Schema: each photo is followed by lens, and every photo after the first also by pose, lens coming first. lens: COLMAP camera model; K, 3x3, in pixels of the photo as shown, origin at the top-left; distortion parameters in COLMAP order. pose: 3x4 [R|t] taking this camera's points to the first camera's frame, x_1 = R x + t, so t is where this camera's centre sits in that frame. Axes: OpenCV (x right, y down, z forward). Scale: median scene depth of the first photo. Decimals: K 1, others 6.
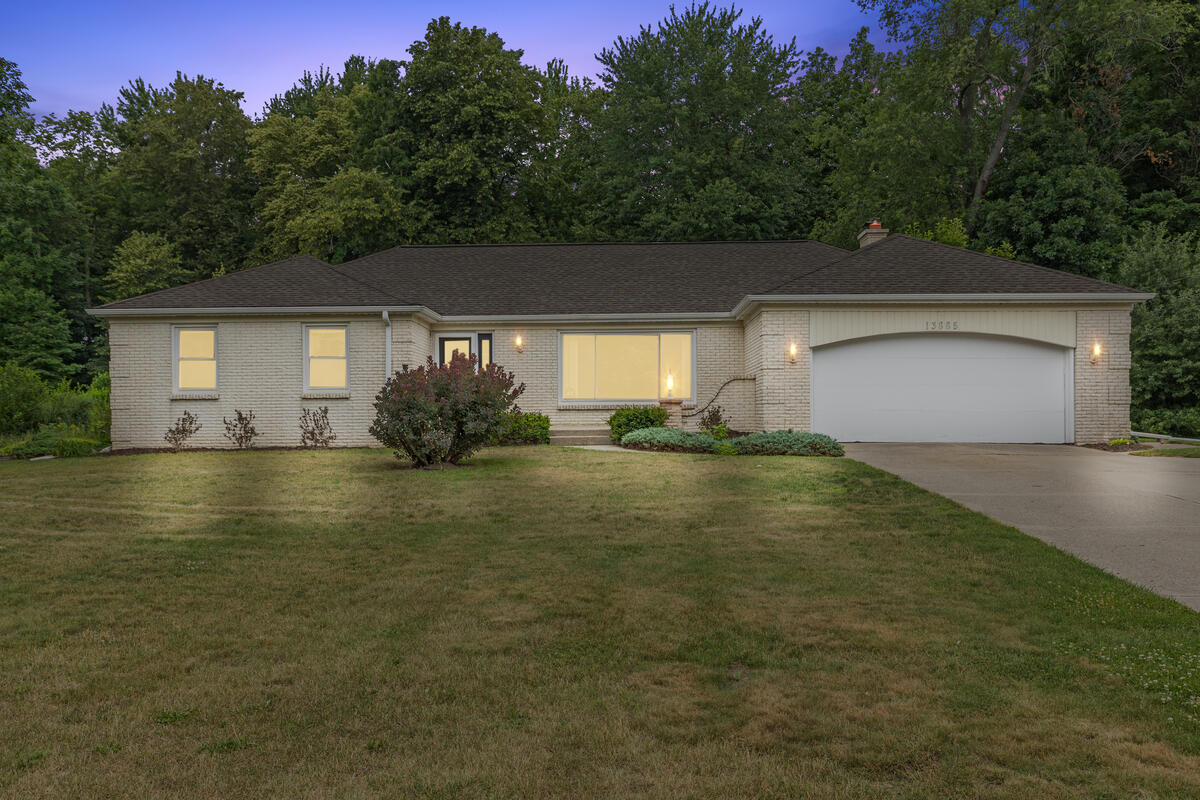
lens RADIAL K [[1039.7, 0, 604.1], [0, 1039.7, 402.2], [0, 0, 1]] dist [0.001685, 0.015897]
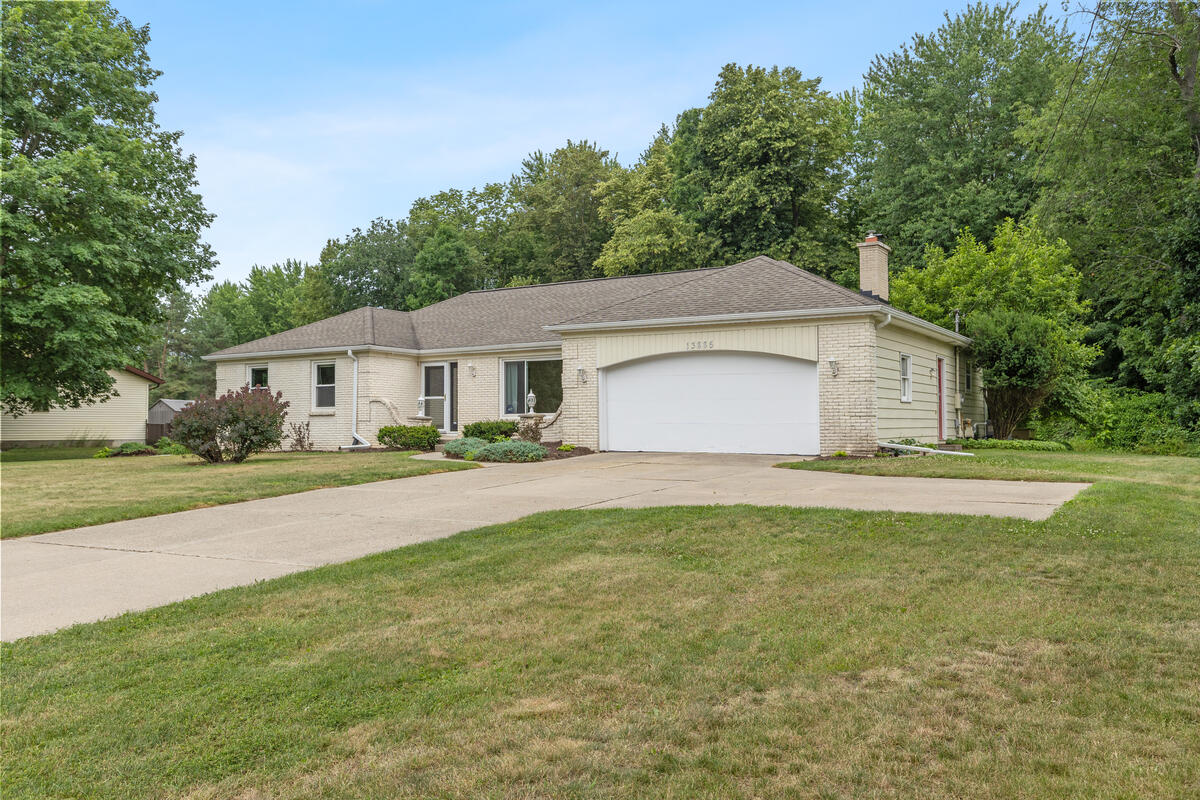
lens RADIAL K [[1039.7, 0, 636.3], [0, 1039.7, 365.5], [0, 0, 1]] dist [0.001685, 0.015897]
pose [[0.867969, -0.030941, -0.495653, 0.297377], [0.009392, 0.998901, -0.045909, -0.000762], [0.496529, 0.035193, 0.867306, 0.005191]]
